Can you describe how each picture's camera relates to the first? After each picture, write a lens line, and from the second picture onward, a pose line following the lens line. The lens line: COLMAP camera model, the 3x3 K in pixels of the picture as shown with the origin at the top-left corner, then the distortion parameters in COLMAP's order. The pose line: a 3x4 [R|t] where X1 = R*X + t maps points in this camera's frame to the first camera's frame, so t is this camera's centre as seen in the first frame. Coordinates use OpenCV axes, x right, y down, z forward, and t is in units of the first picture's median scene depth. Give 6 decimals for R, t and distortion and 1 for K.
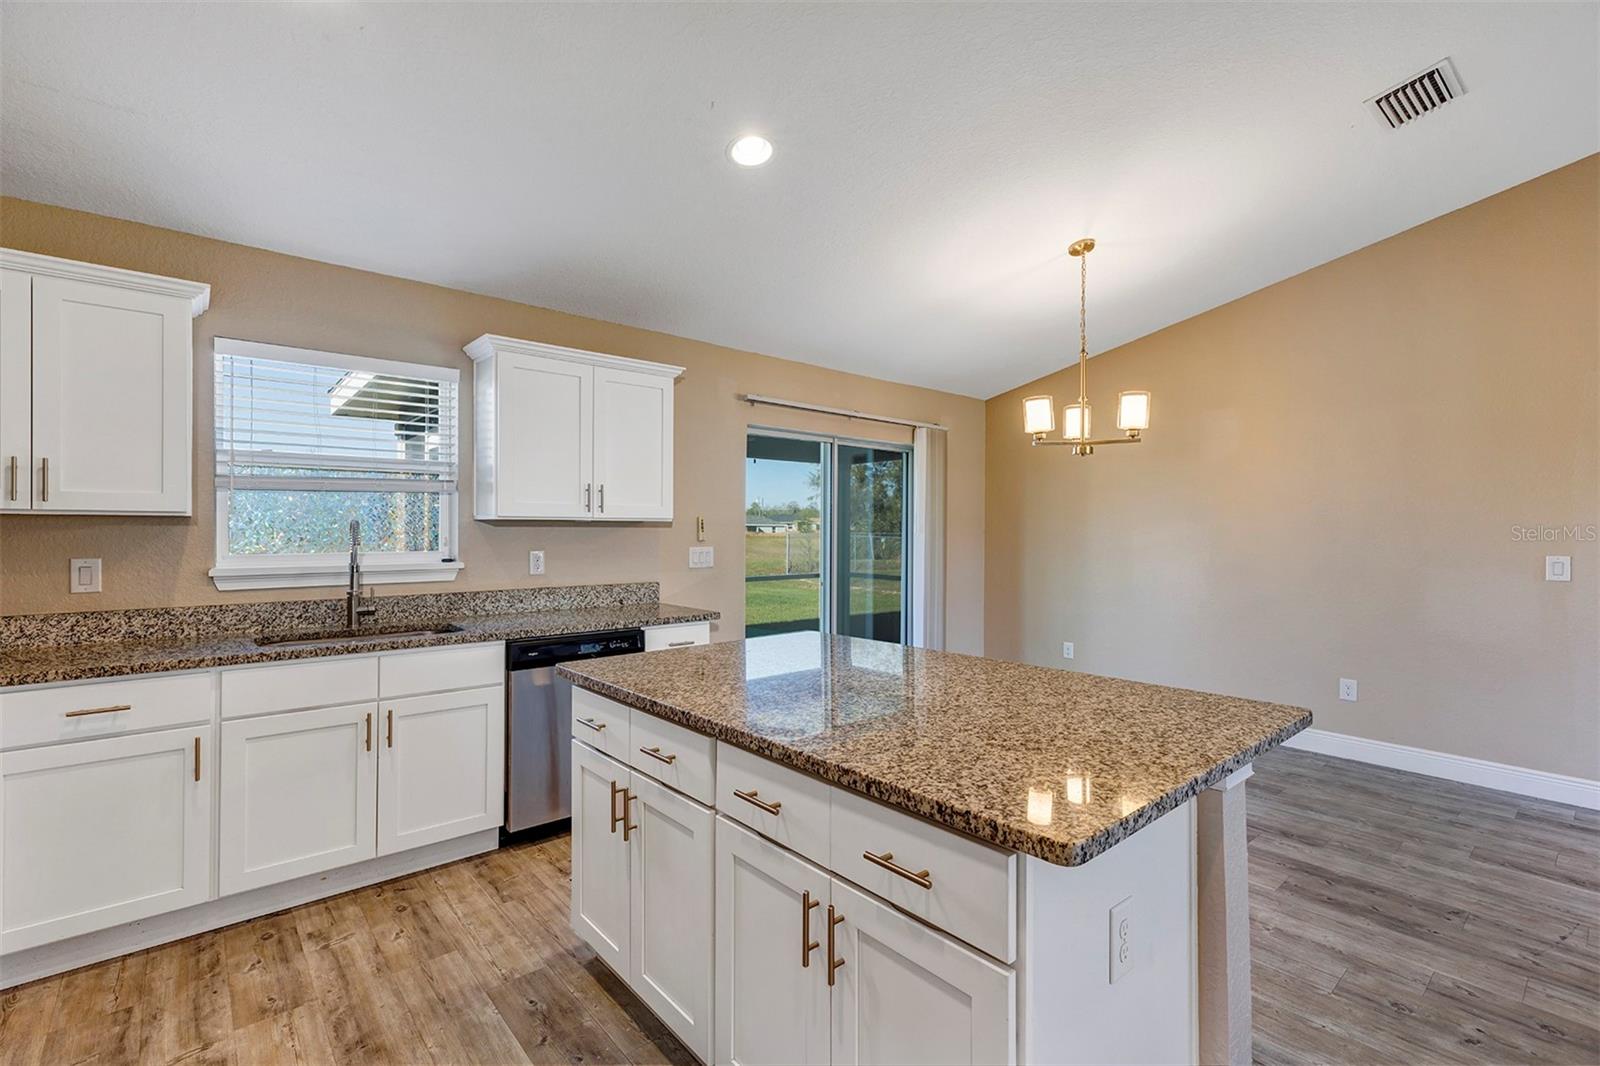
lens RADIAL K [[719.5, 0, 790.9], [0, 719.5, 529.5], [0, 0, 1]] dist [0.007918, 0.000697]
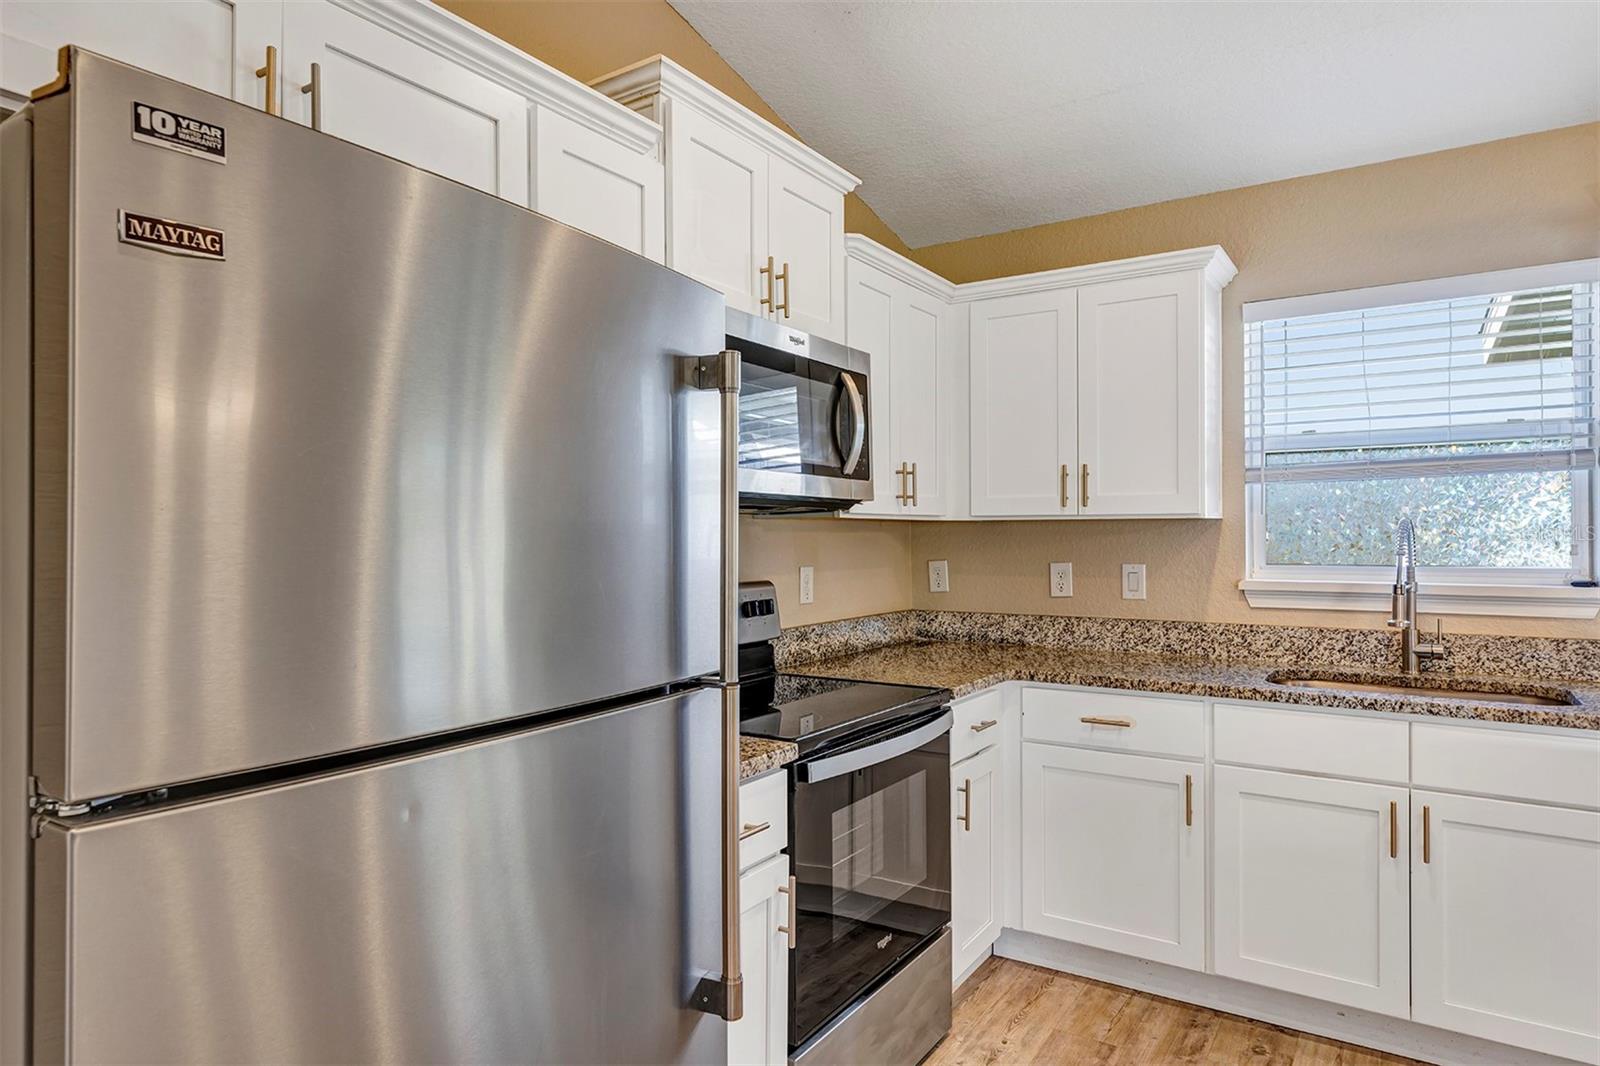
lens RADIAL K [[948.5, 0, 799.8], [0, 948.5, 530.5], [0, 0, 1]] dist [0.006347, -0.000261]
pose [[0.295081, -0.007985, -0.955439, 0.090198], [0.003276, 0.999968, -0.007346, 0.002288], [0.955467, -0.000962, 0.295098, 0.162629]]
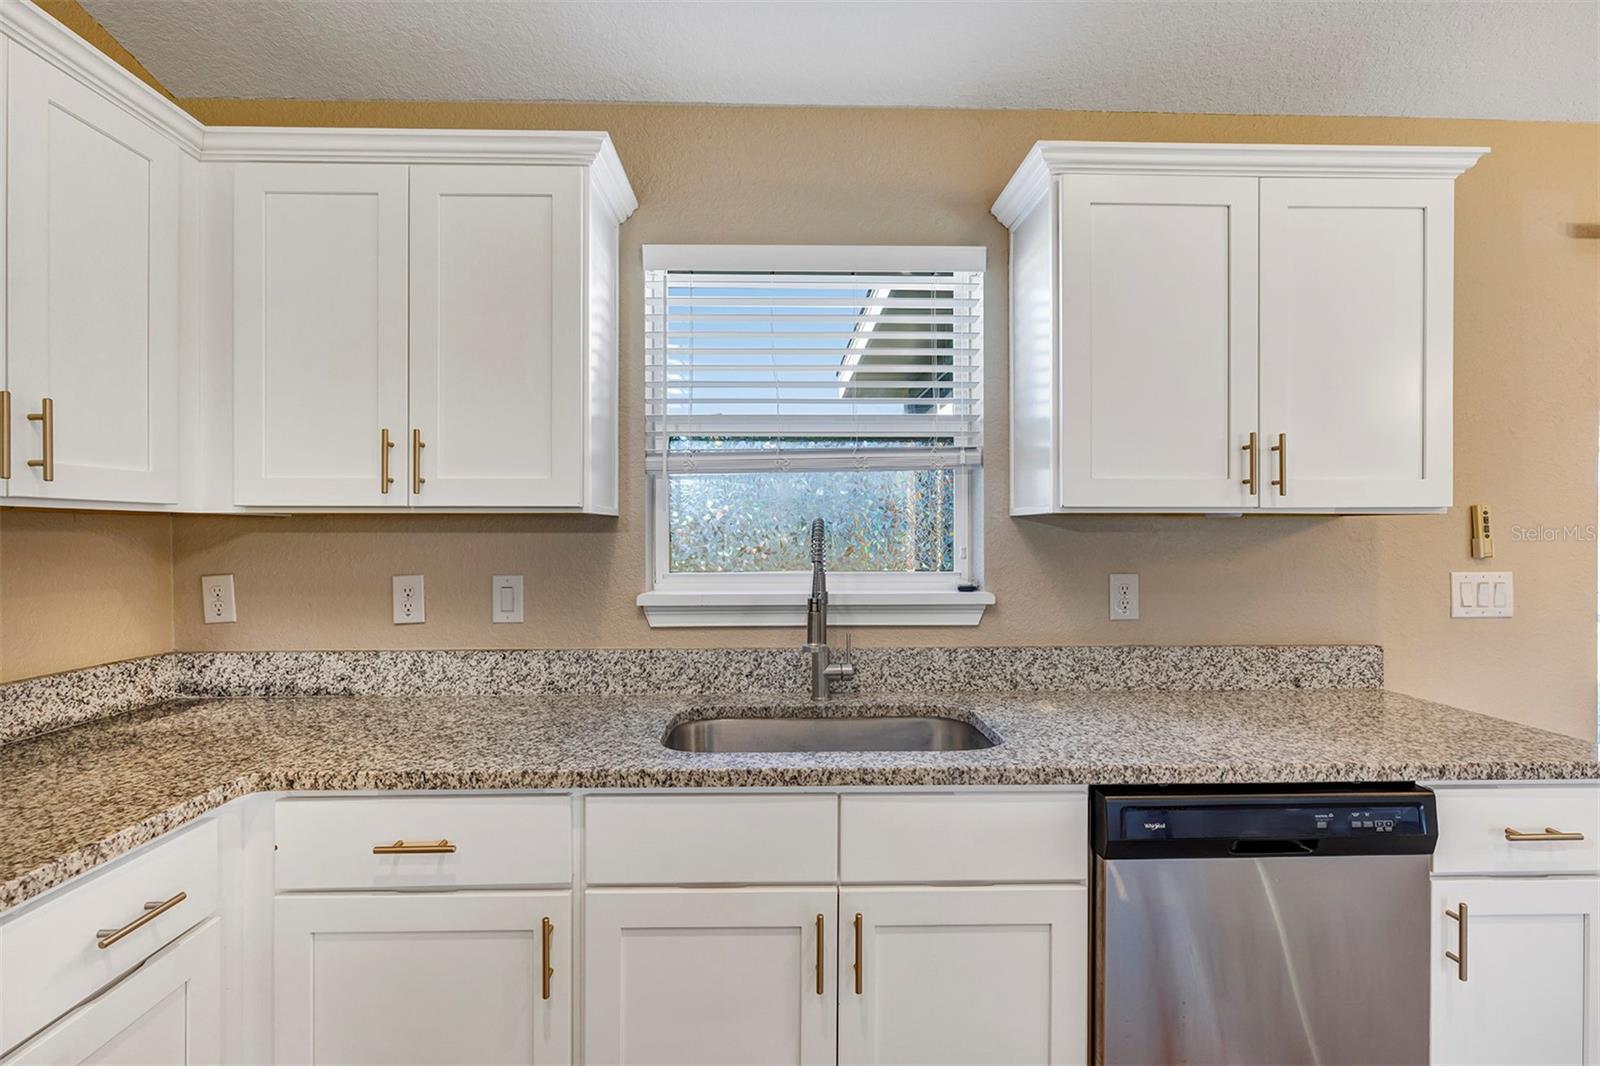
lens RADIAL K [[742.7, 0, 796.2], [0, 742.7, 531.0], [0, 0, 1]] dist [-0.001641, 0.000605]
pose [[0.784883, -0.006775, -0.619607, -0.234008], [0.002832, 0.999969, -0.007347, 0.001244], [0.619637, 0.004012, 0.784878, 0.488215]]
